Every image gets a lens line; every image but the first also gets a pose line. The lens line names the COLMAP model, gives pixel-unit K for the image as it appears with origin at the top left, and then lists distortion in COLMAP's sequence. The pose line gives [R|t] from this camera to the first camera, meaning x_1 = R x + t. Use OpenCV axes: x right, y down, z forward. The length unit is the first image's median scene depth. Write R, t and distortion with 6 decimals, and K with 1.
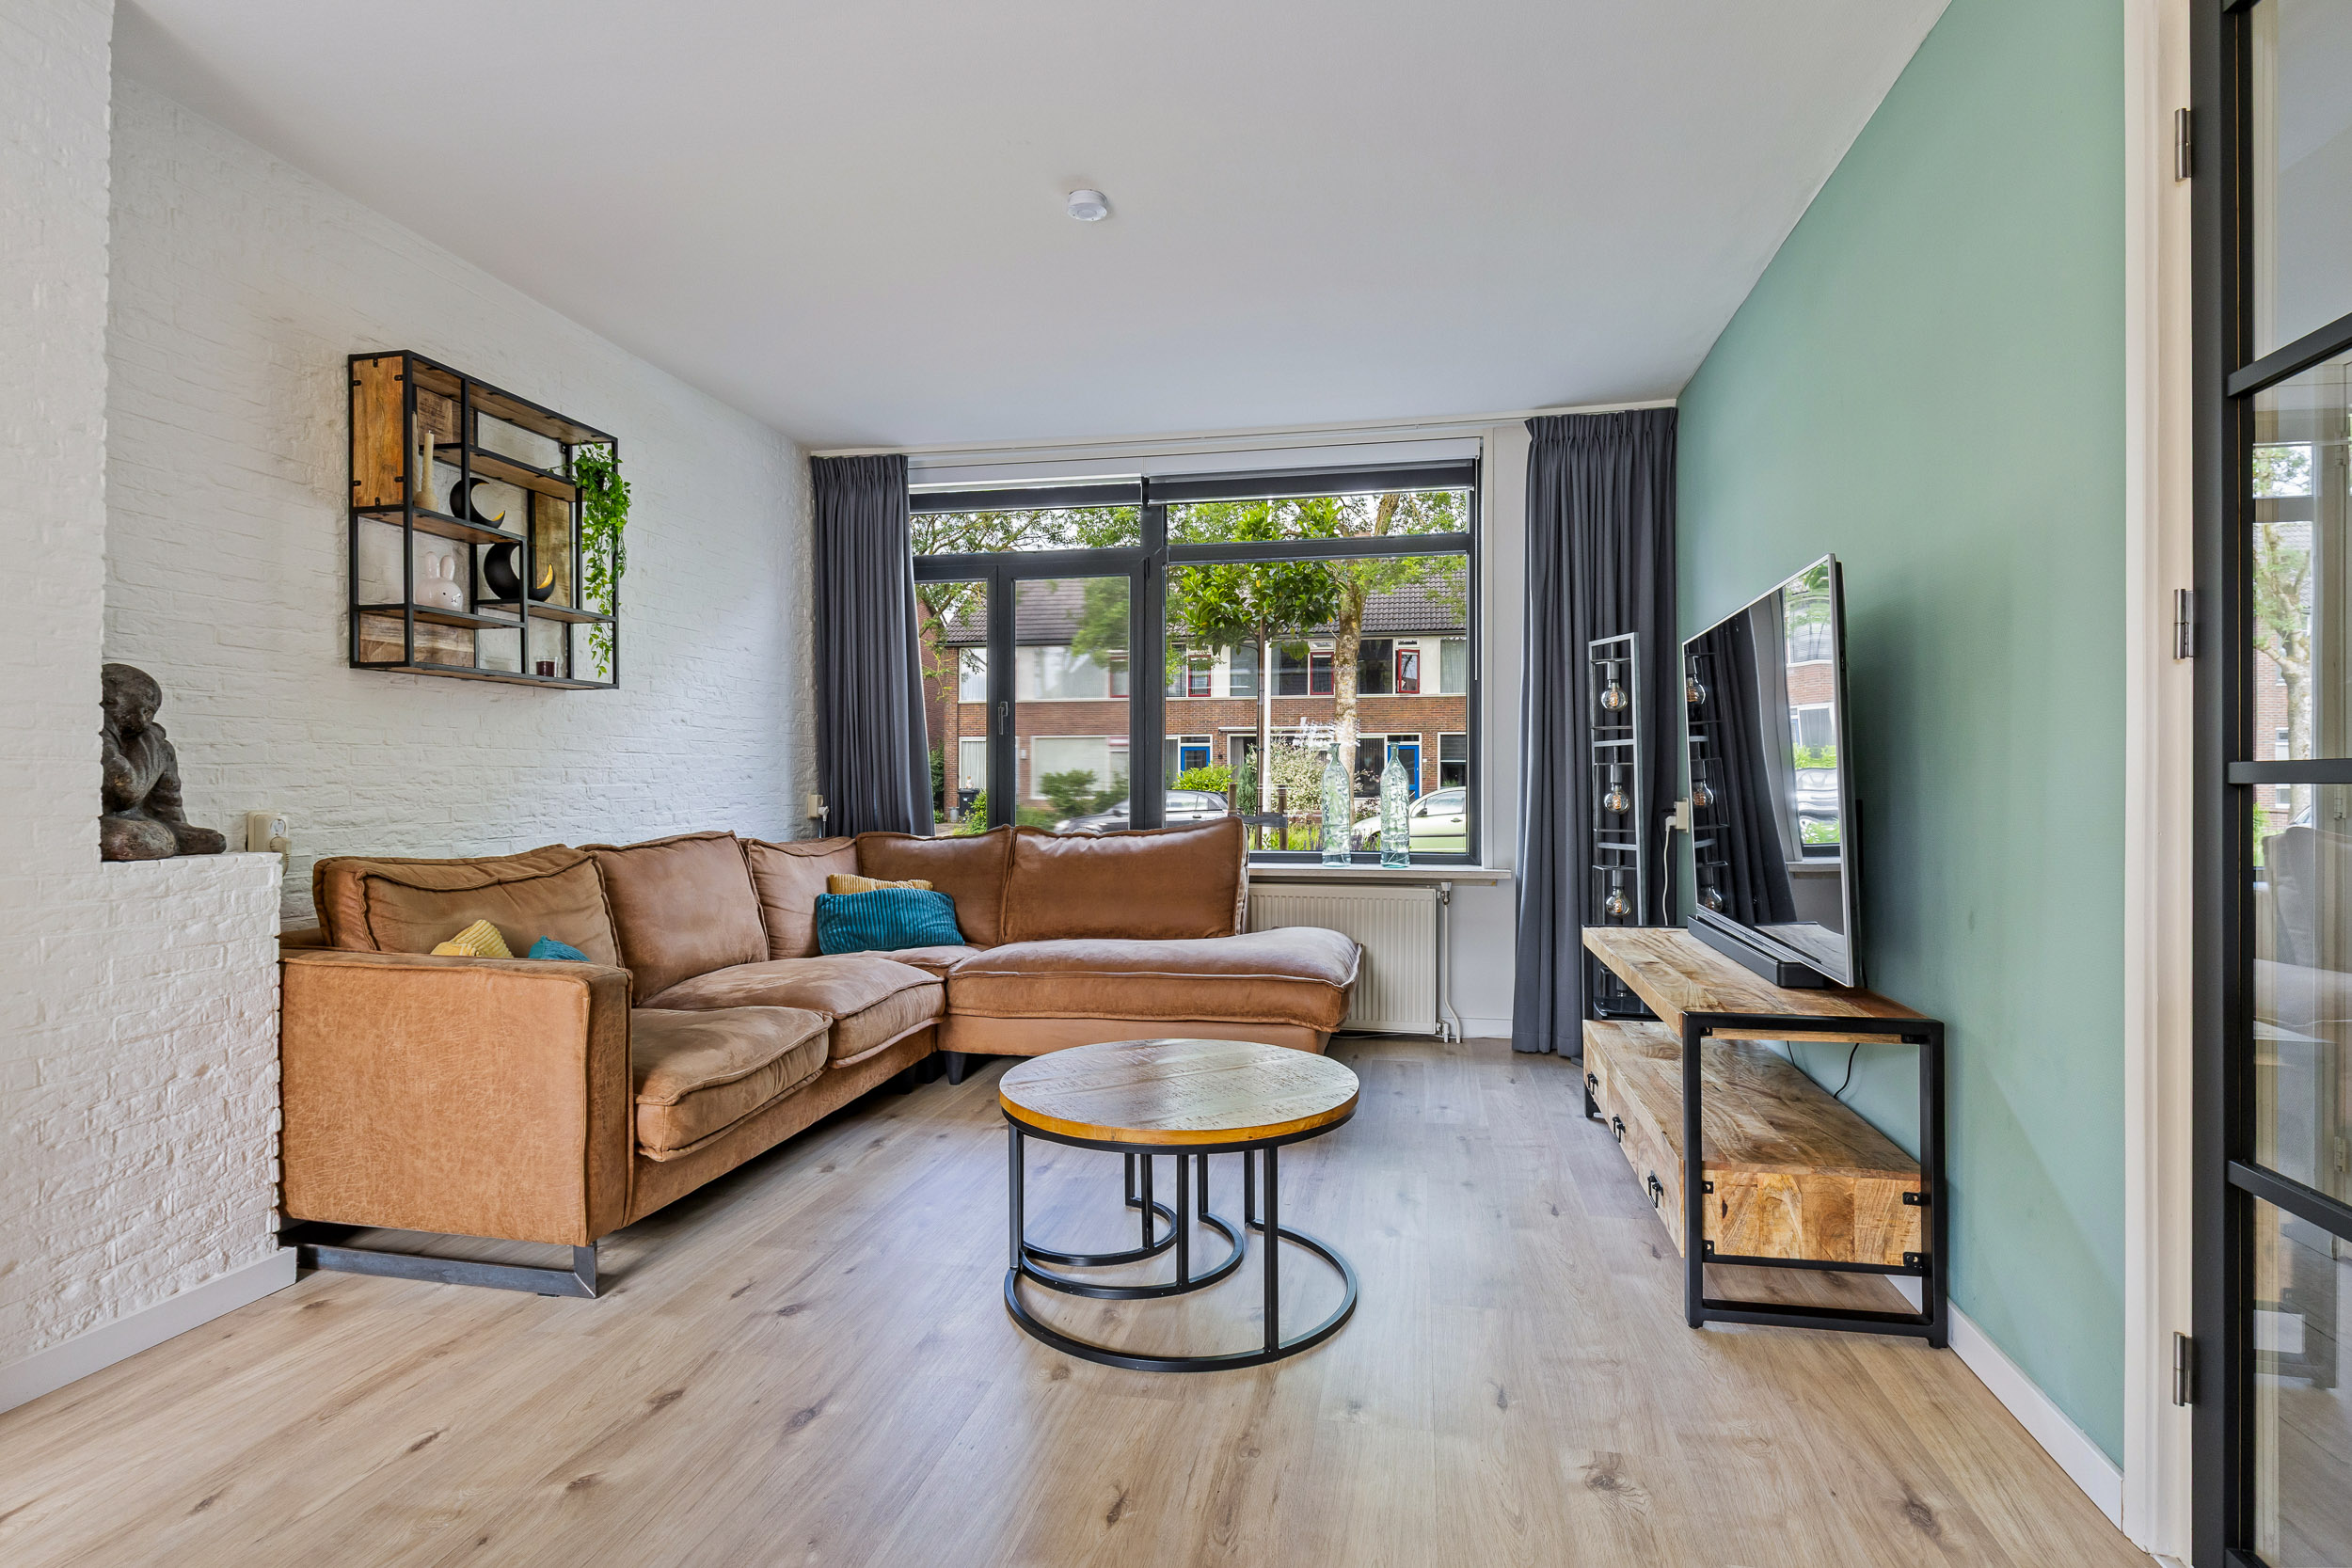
lens RADIAL K [[1163.0, 0, 1176.0], [0, 1163.0, 784.0], [0, 0, 1]] dist [-0.000550, -0.000066]
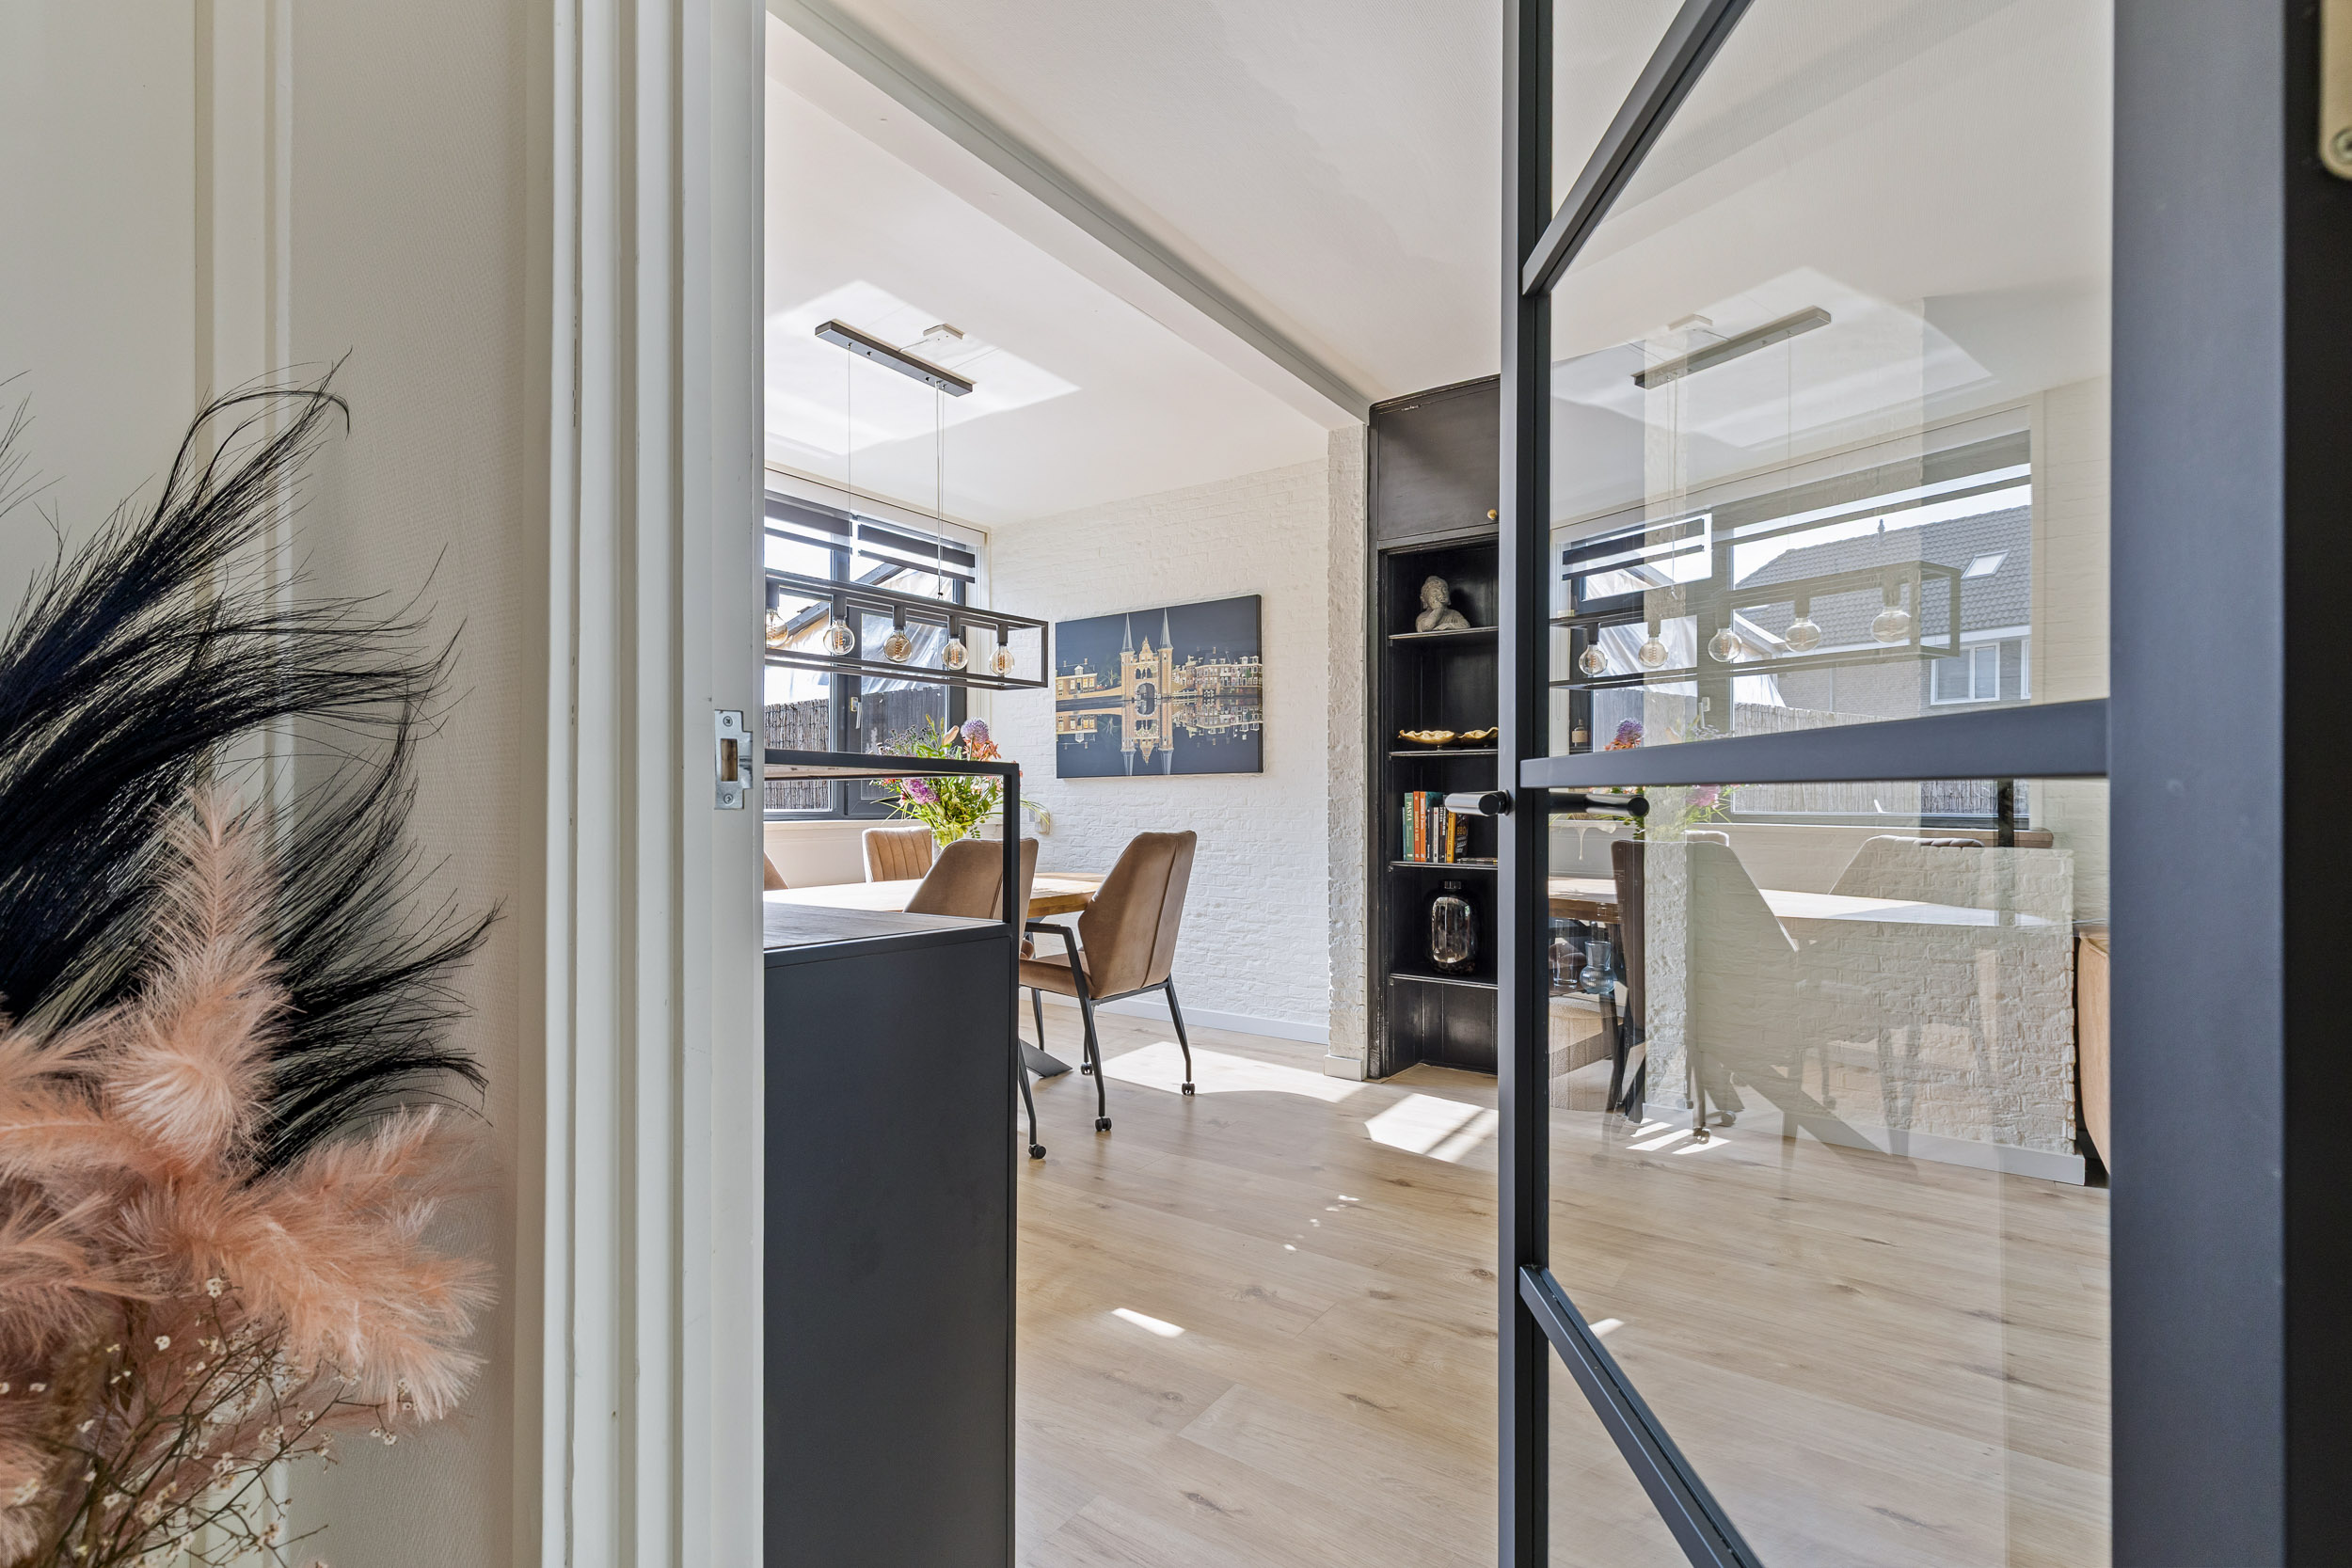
lens RADIAL K [[1063.8, 0, 1176.0], [0, 1063.8, 784.0], [0, 0, 1]] dist [0.000169, 0.000008]
pose [[-0.392610, -0.010477, -0.919645, 0.821418], [-0.001799, 0.999942, -0.010624, -0.000968], [0.919703, -0.002516, -0.392606, 0.612814]]
